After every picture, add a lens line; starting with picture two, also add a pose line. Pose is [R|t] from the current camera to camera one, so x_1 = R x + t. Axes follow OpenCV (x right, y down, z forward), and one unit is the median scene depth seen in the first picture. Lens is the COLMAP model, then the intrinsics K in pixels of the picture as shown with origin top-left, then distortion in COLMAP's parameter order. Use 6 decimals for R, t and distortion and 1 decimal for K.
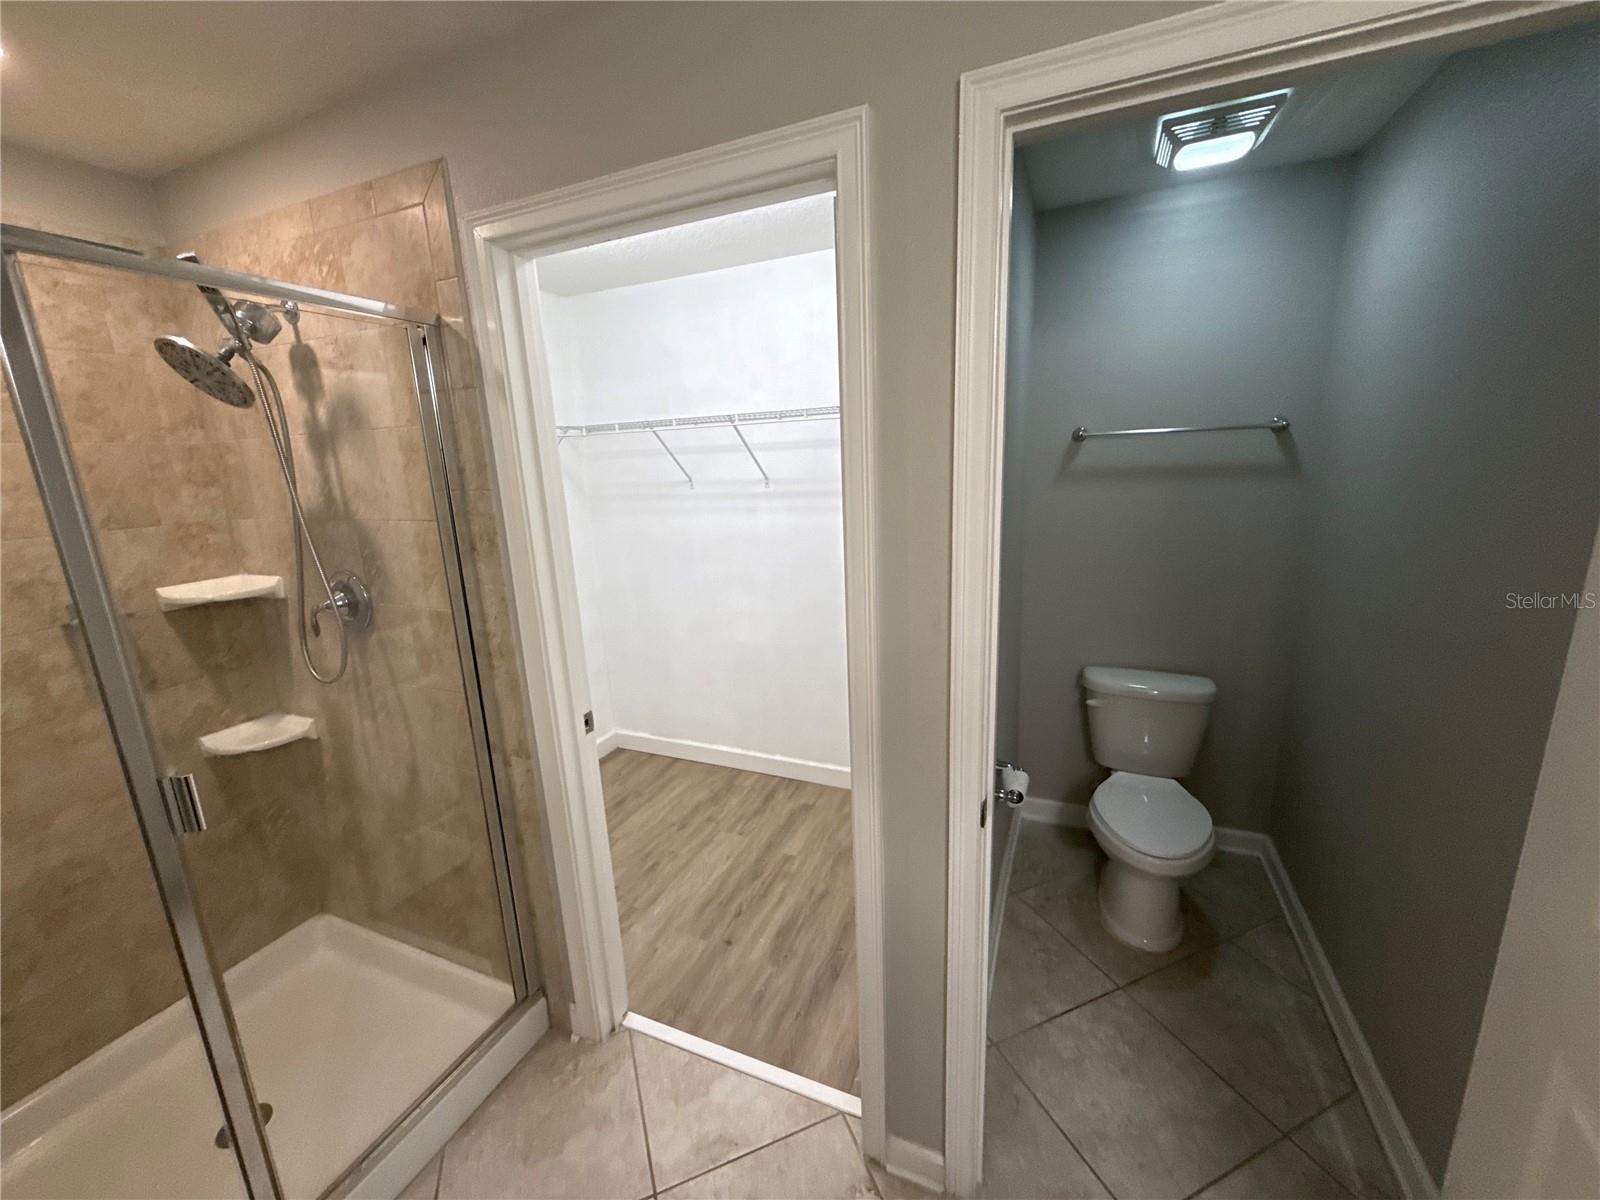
lens RADIAL K [[634.0, 0, 796.1], [0, 634.0, 598.3], [0, 0, 1]] dist [0.001430, -0.000305]
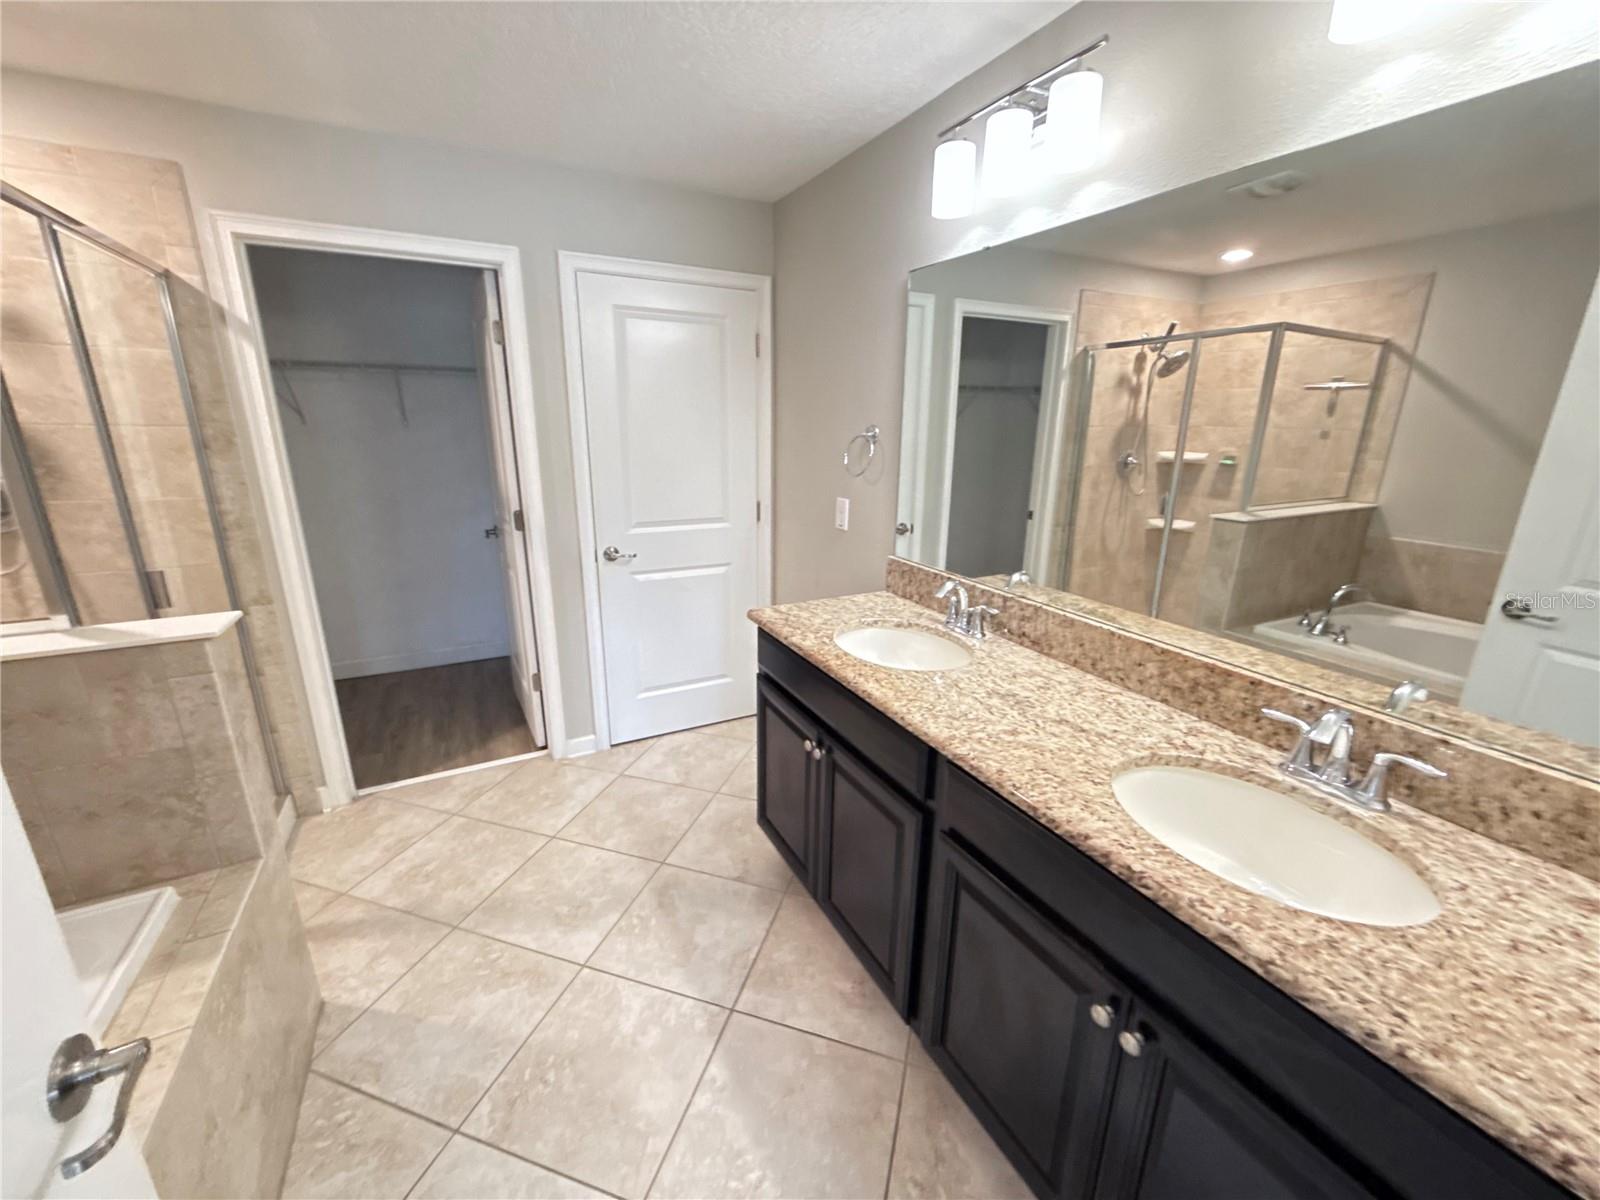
lens RADIAL K [[634.0, 0, 794.2], [0, 634.0, 598.3], [0, 0, 1]] dist [0.001430, -0.000305]
pose [[0.627728, -0.162266, 0.761333, -0.664467], [0.135110, 0.985899, 0.098730, 0.227759], [-0.766618, 0.040888, 0.640800, -0.670165]]
